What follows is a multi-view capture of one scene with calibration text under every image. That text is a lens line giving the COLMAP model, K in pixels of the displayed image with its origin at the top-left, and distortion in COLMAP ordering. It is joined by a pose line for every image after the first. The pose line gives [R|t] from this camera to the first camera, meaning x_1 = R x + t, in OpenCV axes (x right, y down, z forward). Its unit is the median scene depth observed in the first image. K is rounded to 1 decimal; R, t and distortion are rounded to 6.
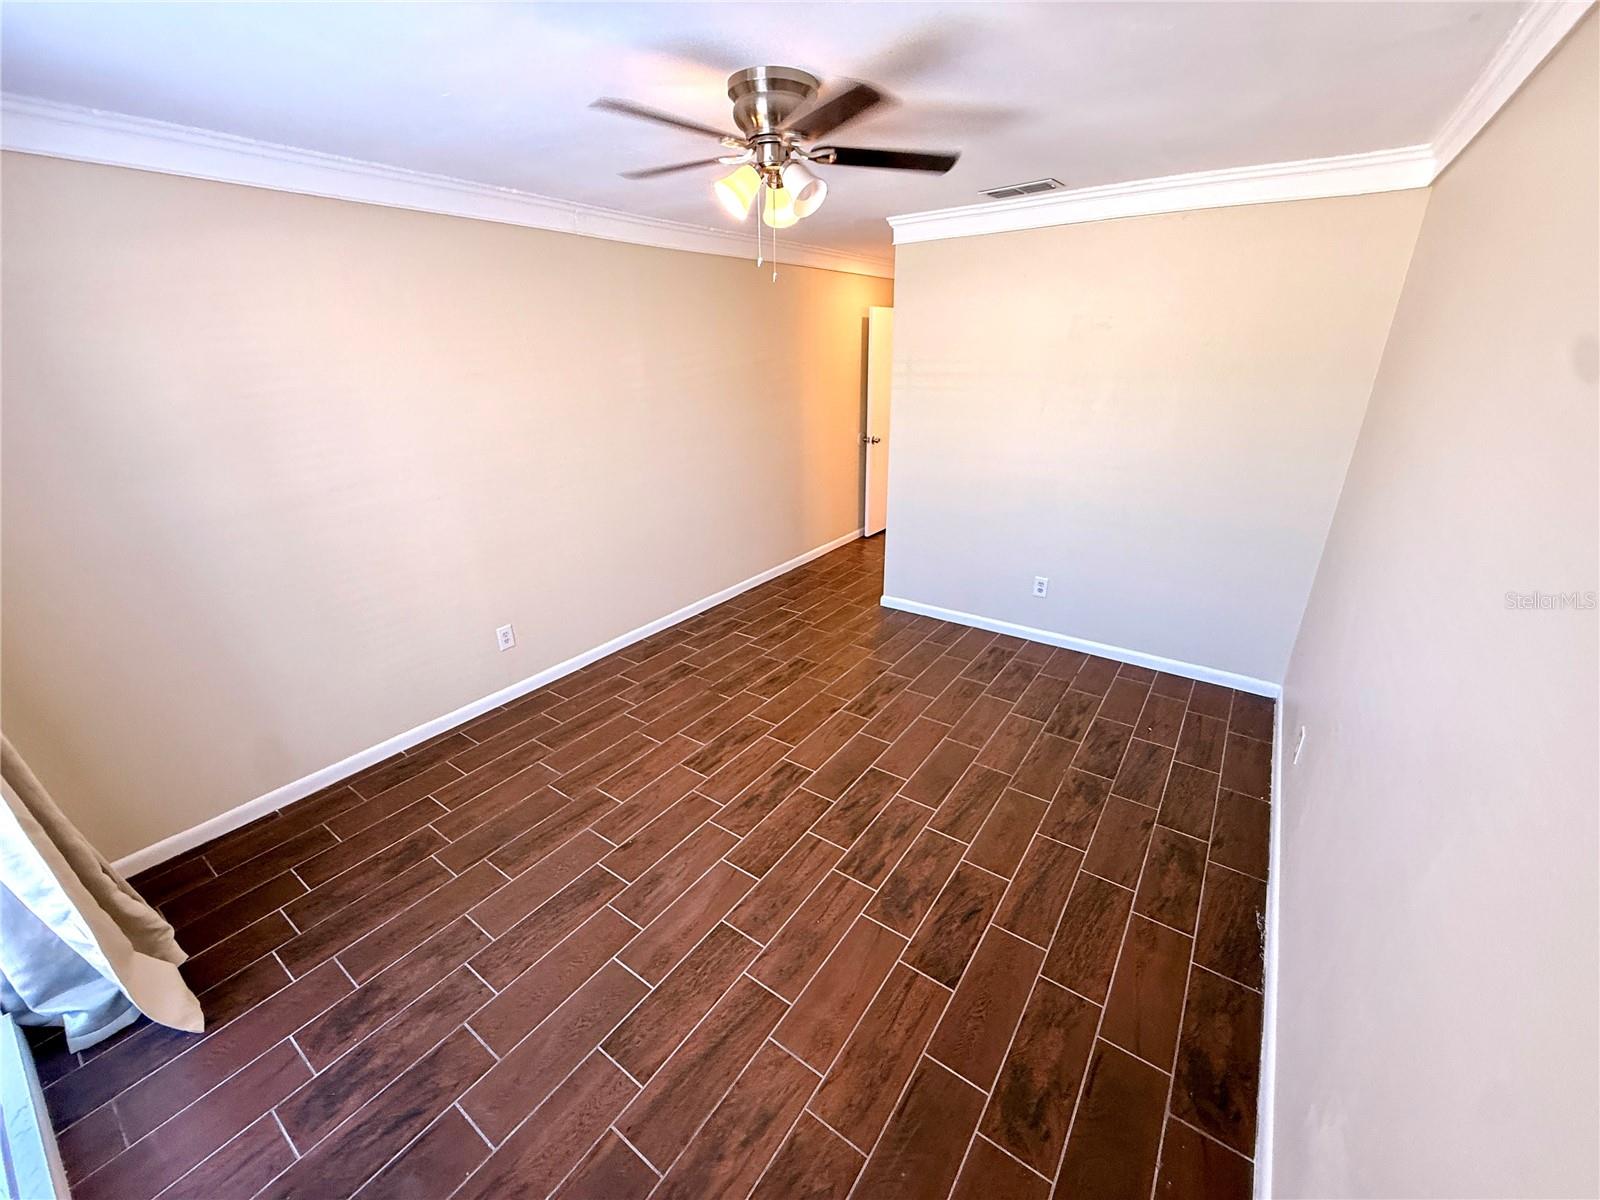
lens RADIAL K [[640.4, 0, 798.9], [0, 640.4, 596.8], [0, 0, 1]] dist [-0.000051, 0.000200]
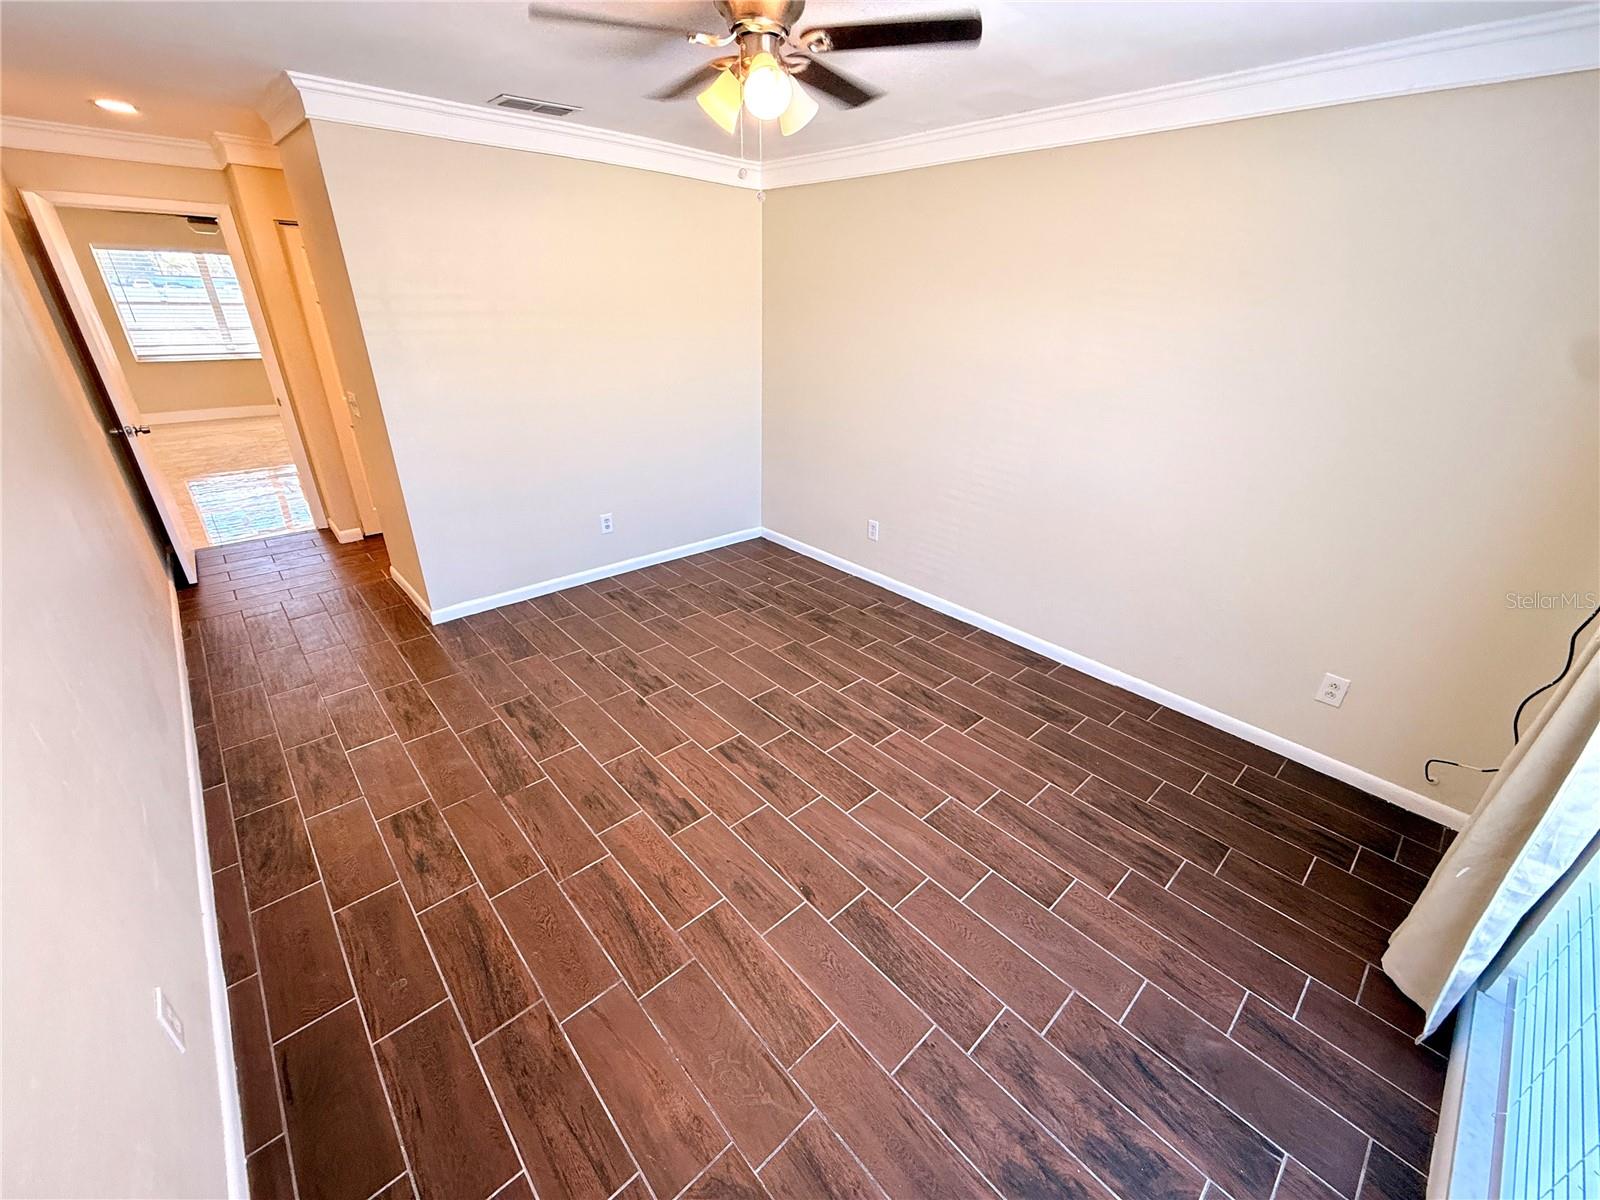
lens RADIAL K [[640.4, 0, 794.6], [0, 640.4, 599.5], [0, 0, 1]] dist [-0.000051, 0.000200]
pose [[0.208656, -0.400223, 0.892348, -0.979527], [0.328745, 0.888040, 0.321421, -0.255014], [-0.921081, 0.226288, 0.316866, 0.750300]]
